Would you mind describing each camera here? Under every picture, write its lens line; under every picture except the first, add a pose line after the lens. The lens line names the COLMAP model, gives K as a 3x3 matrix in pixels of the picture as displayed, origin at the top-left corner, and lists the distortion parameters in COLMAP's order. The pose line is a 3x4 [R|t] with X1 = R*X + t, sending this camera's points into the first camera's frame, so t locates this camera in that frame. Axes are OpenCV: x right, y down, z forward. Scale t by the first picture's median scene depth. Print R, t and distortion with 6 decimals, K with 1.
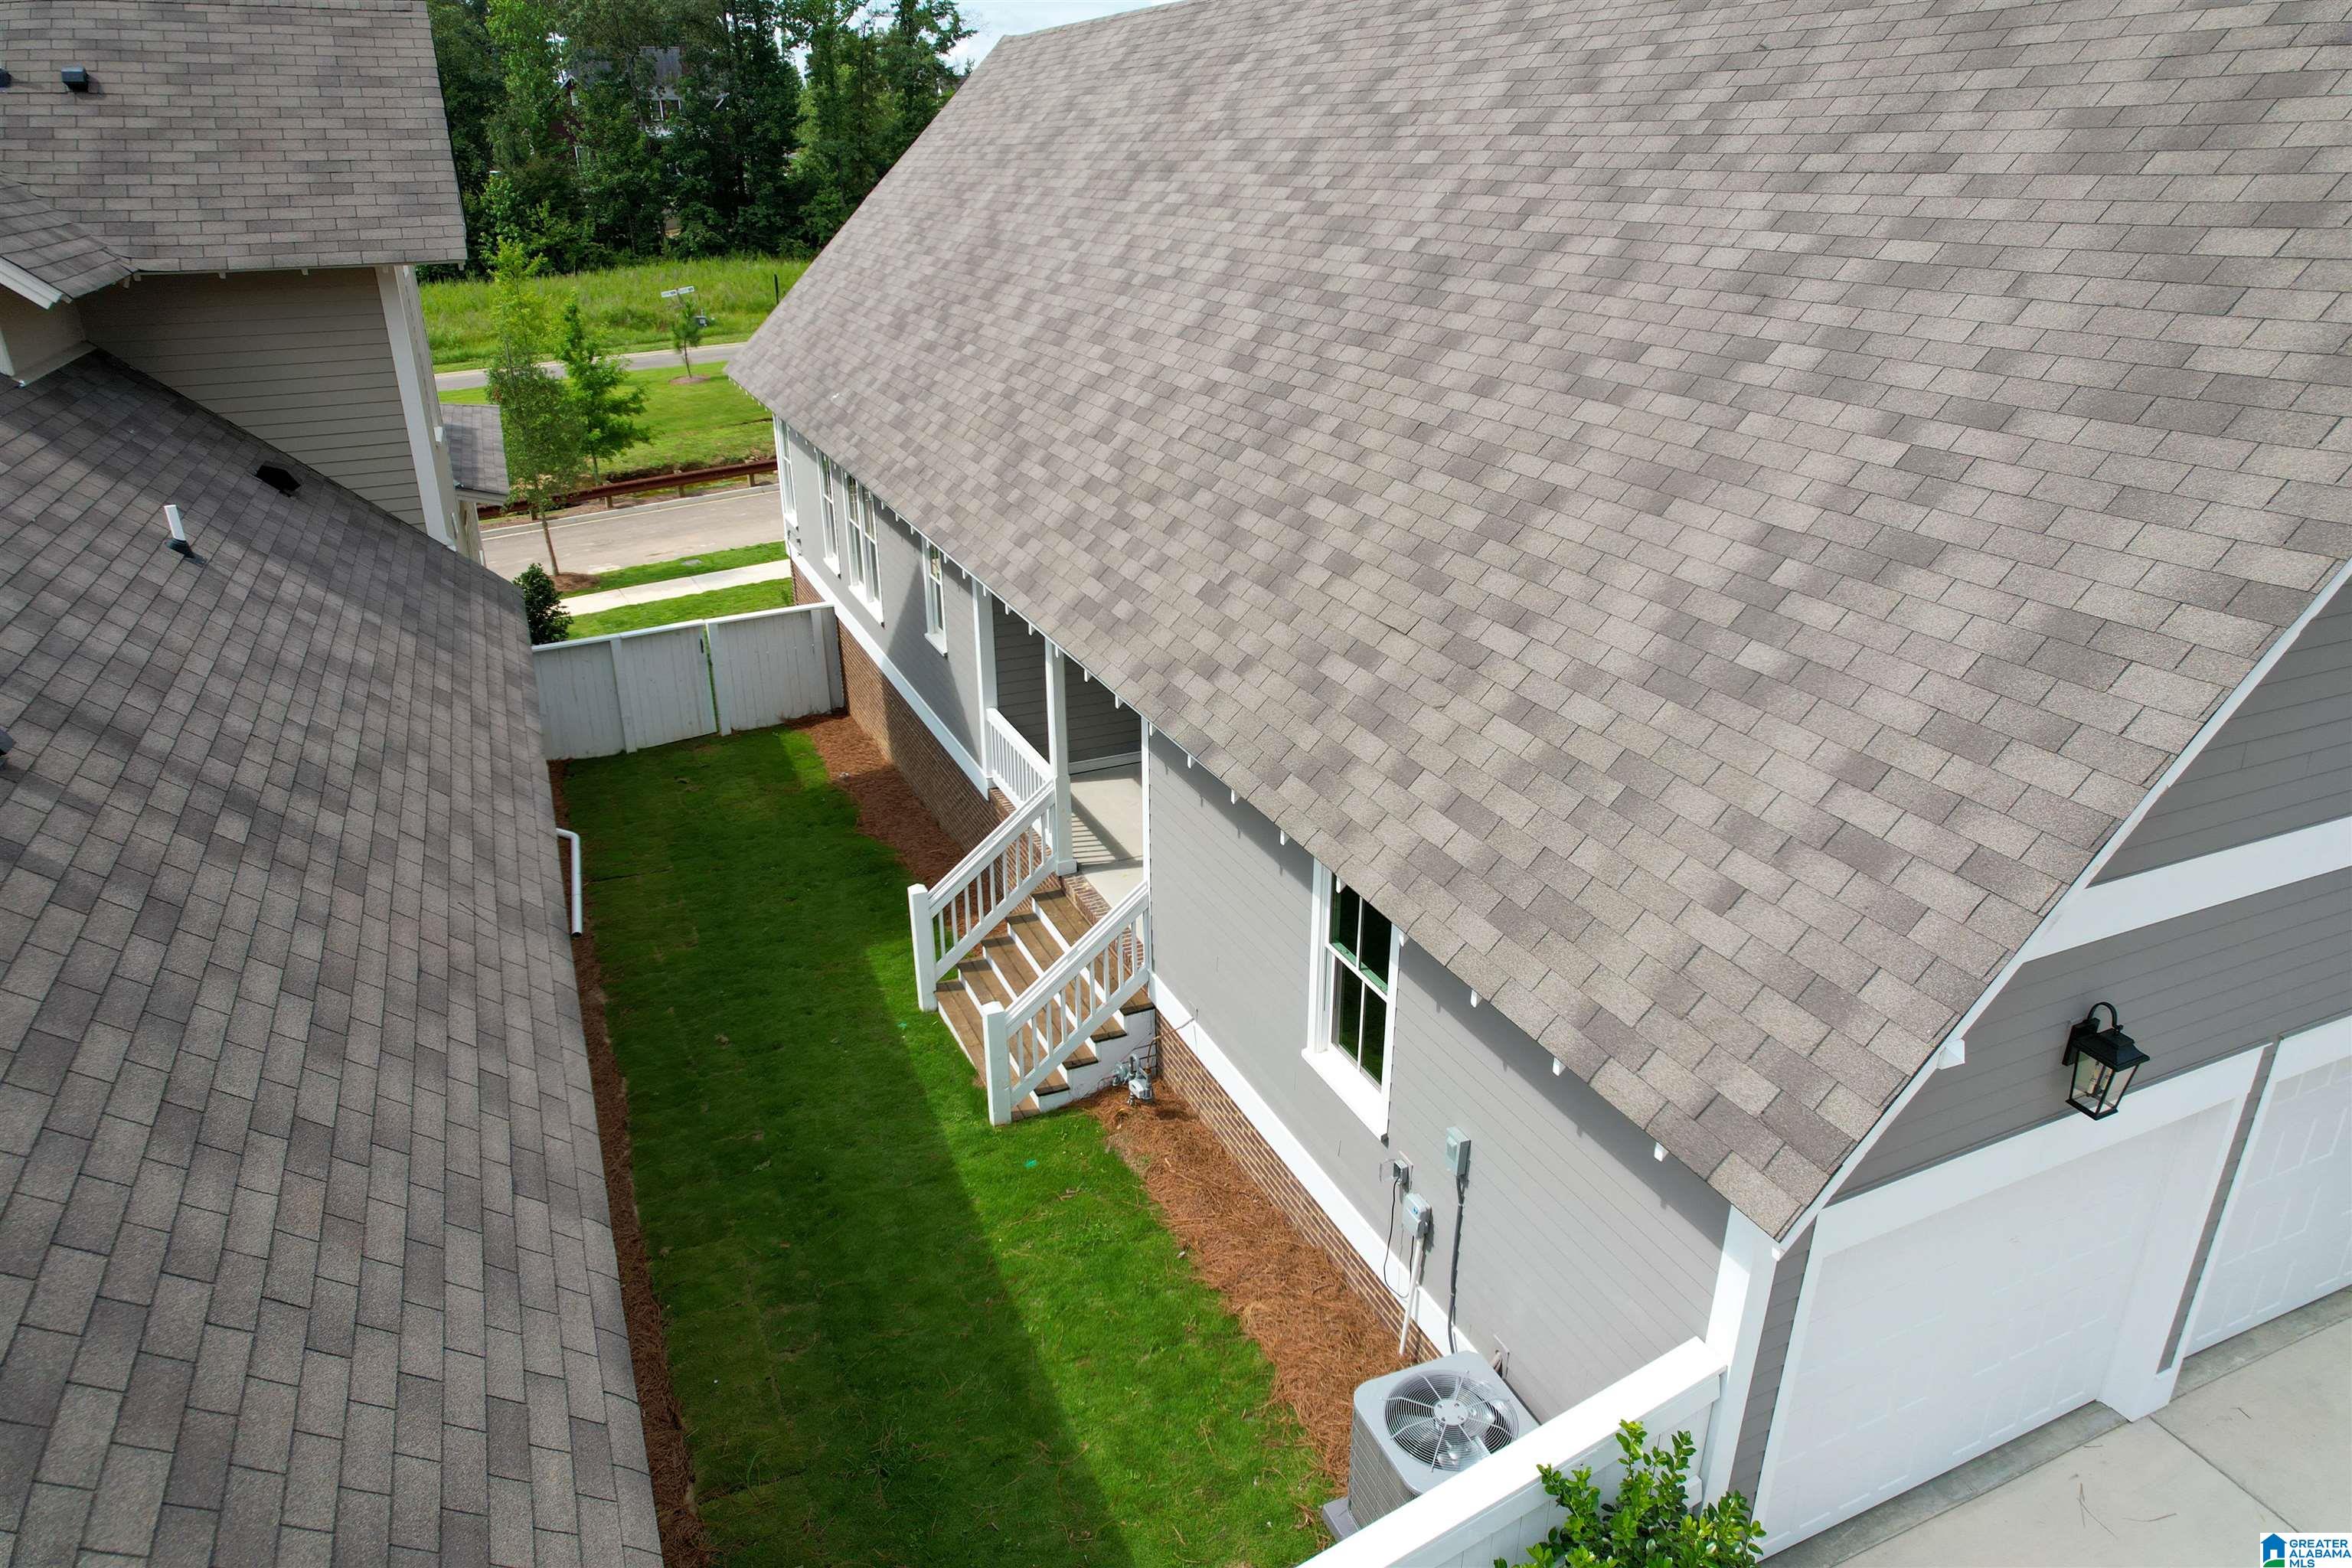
lens RADIAL K [[1500.9, 0, 1176.0], [0, 1500.9, 784.0], [0, 0, 1]] dist [-0.074362, 0.064137]
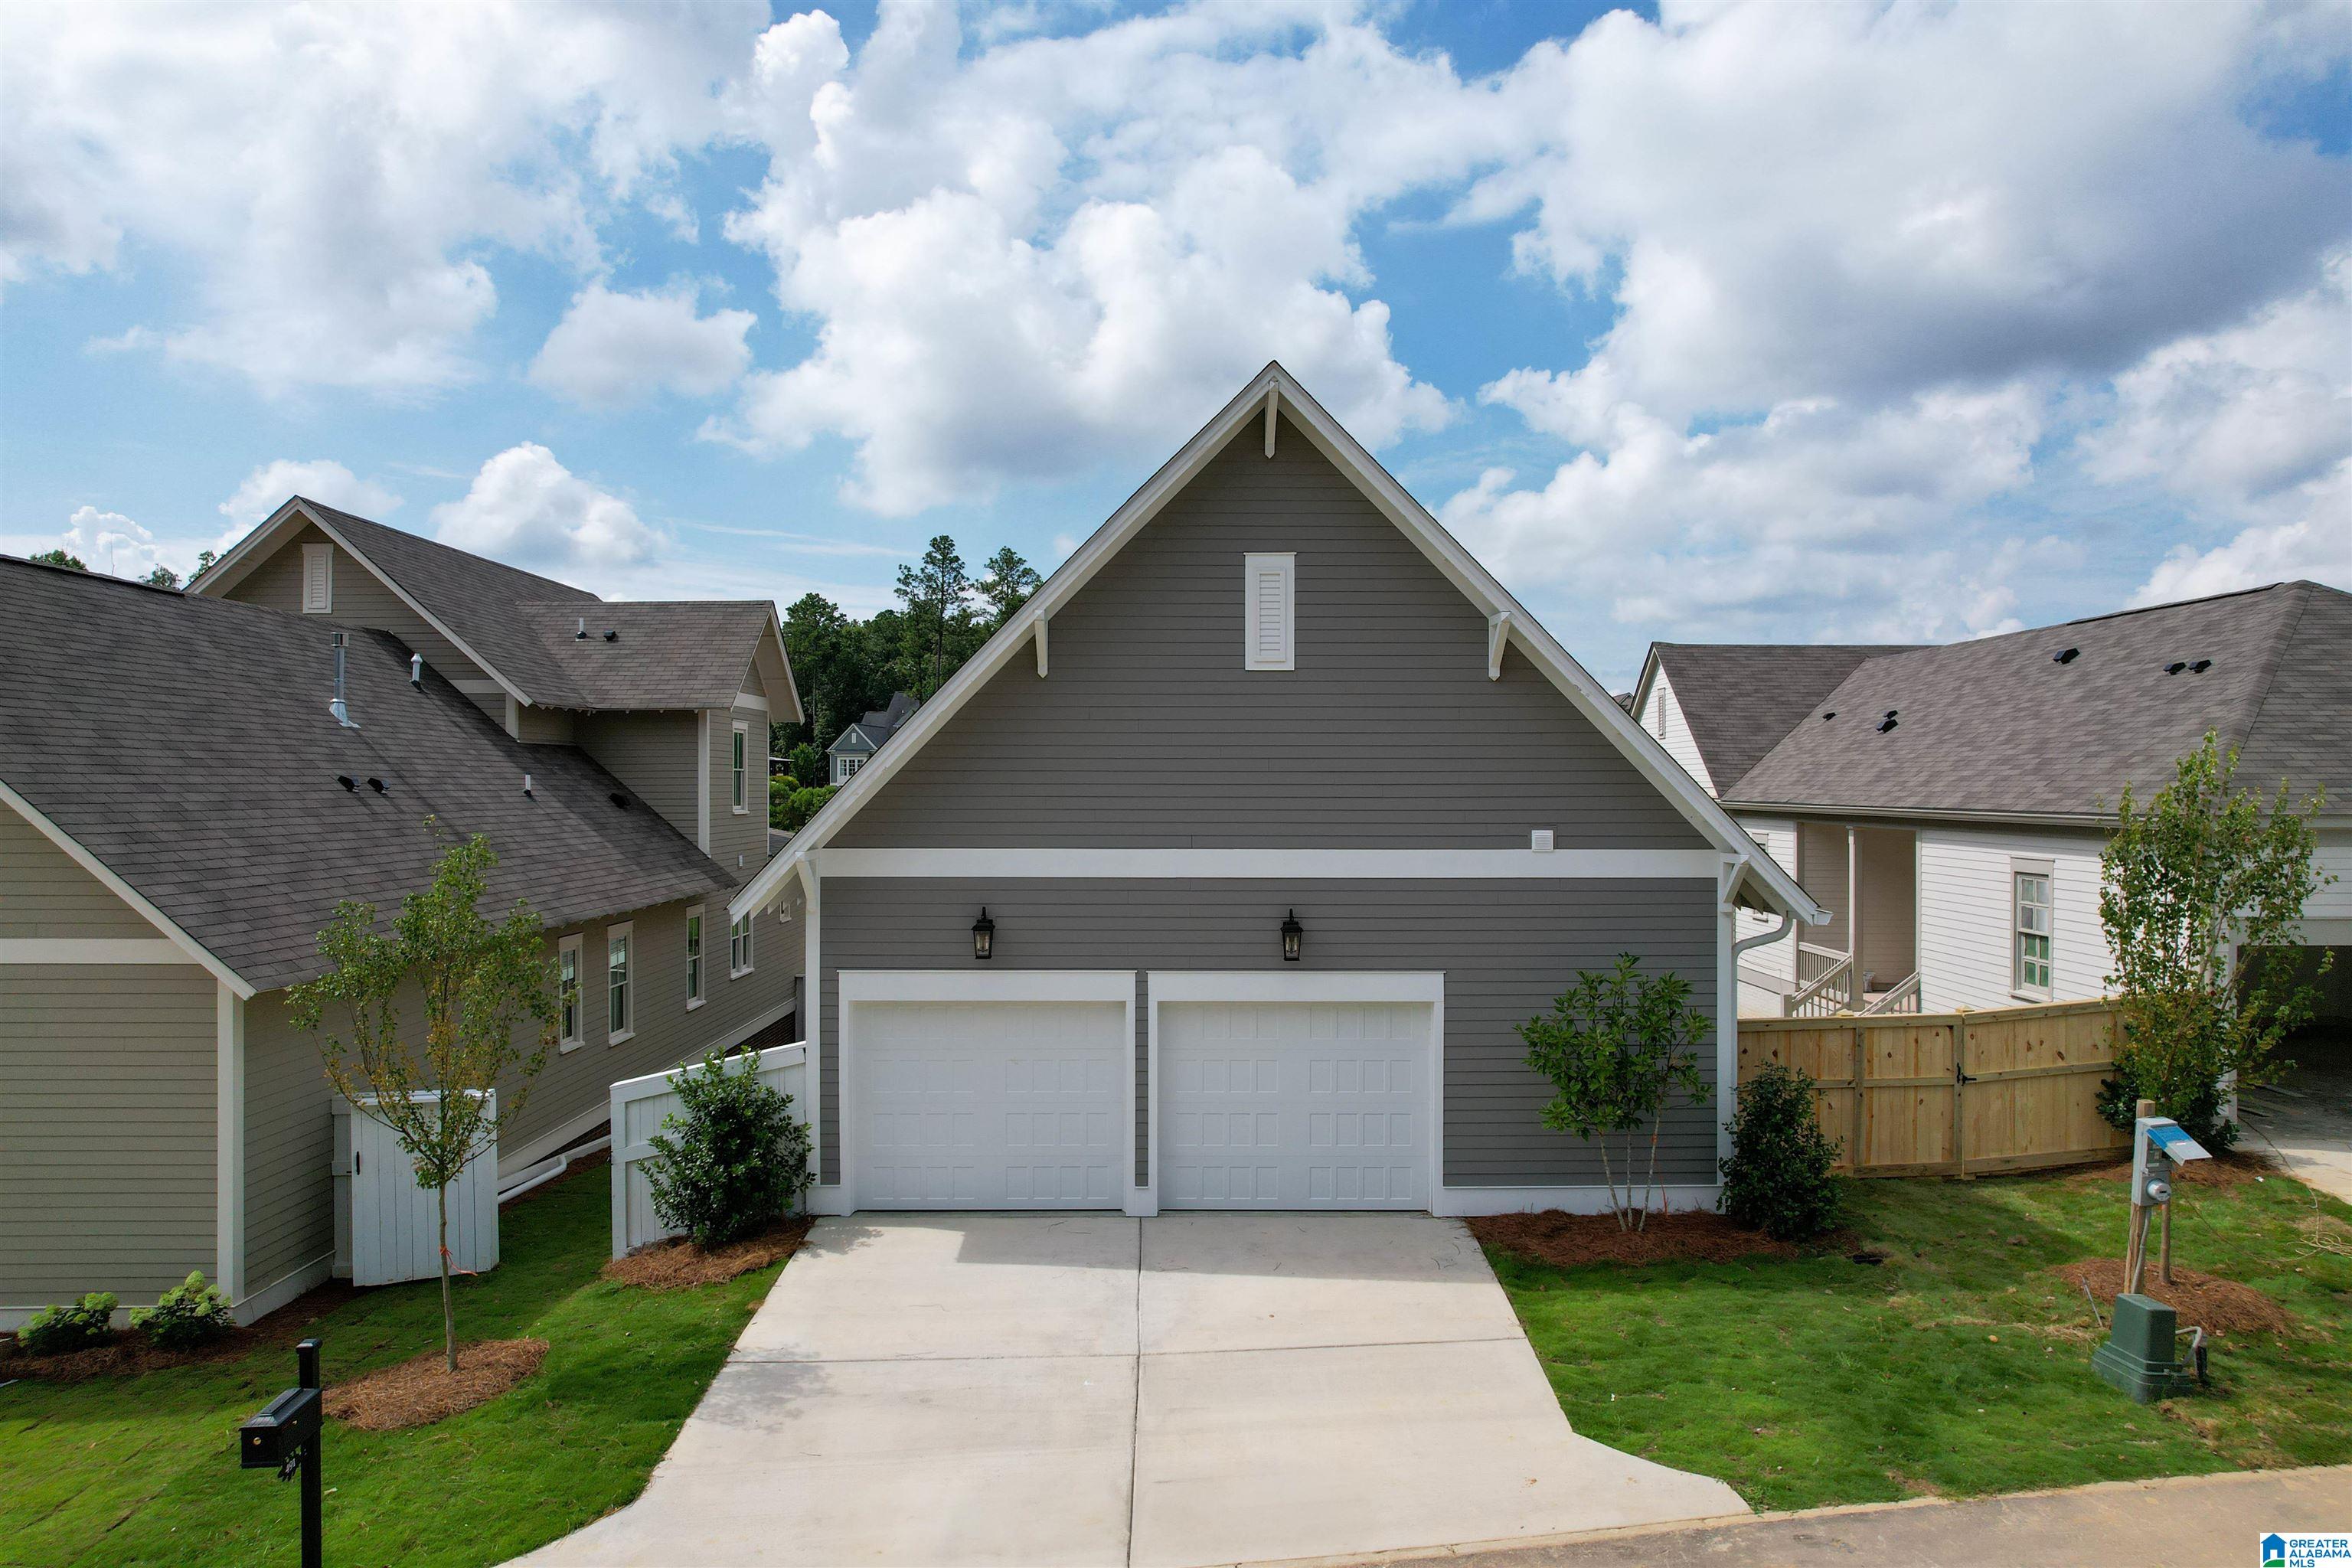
lens RADIAL K [[1500.9, 0, 1176.0], [0, 1500.9, 784.0], [0, 0, 1]] dist [-0.074362, 0.064137]
pose [[0.912168, 0.000787, -0.409815, 0.903455], [-0.161024, 0.920261, -0.356639, 0.367597], [0.376856, 0.391304, 0.839560, -0.440401]]
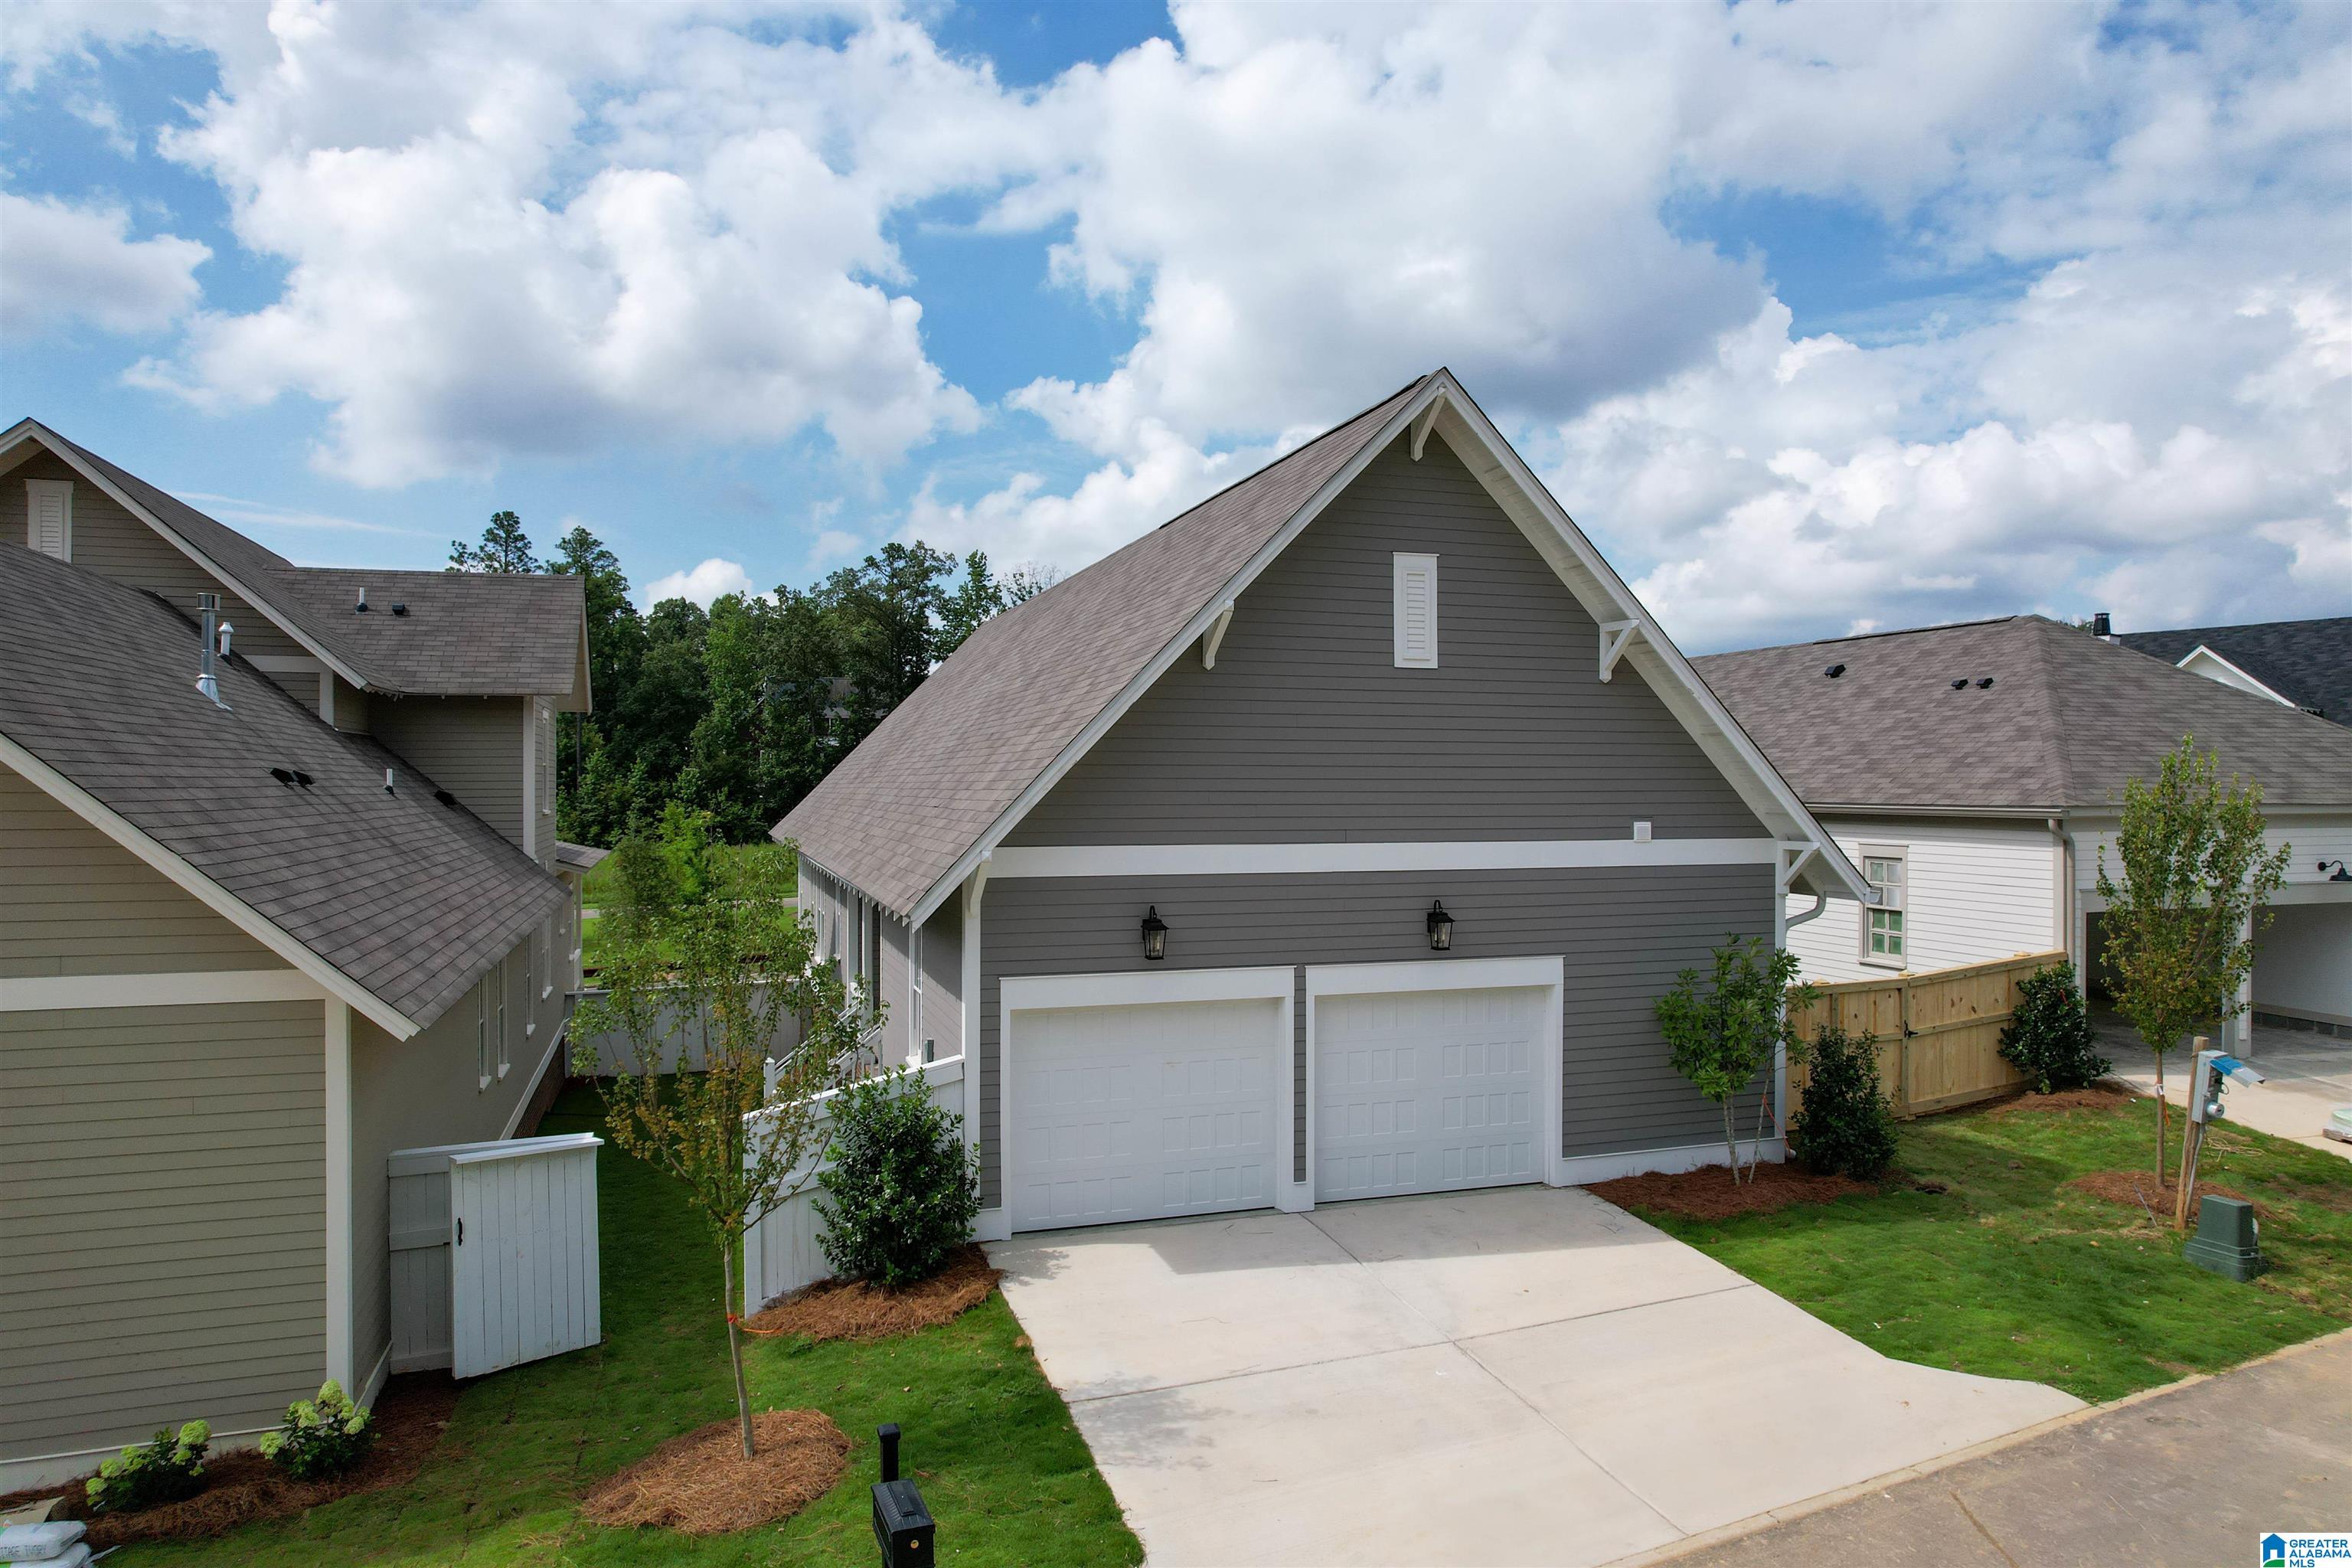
lens RADIAL K [[1502.2, 0, 1166.6], [0, 1502.2, 756.1], [0, 0, 1]] dist [-0.075889, 0.063313]
pose [[0.994172, -0.000081, -0.107807, 0.437392], [-0.043896, 0.913051, -0.405477, 0.417421], [0.098466, 0.407846, 0.907726, -0.548296]]
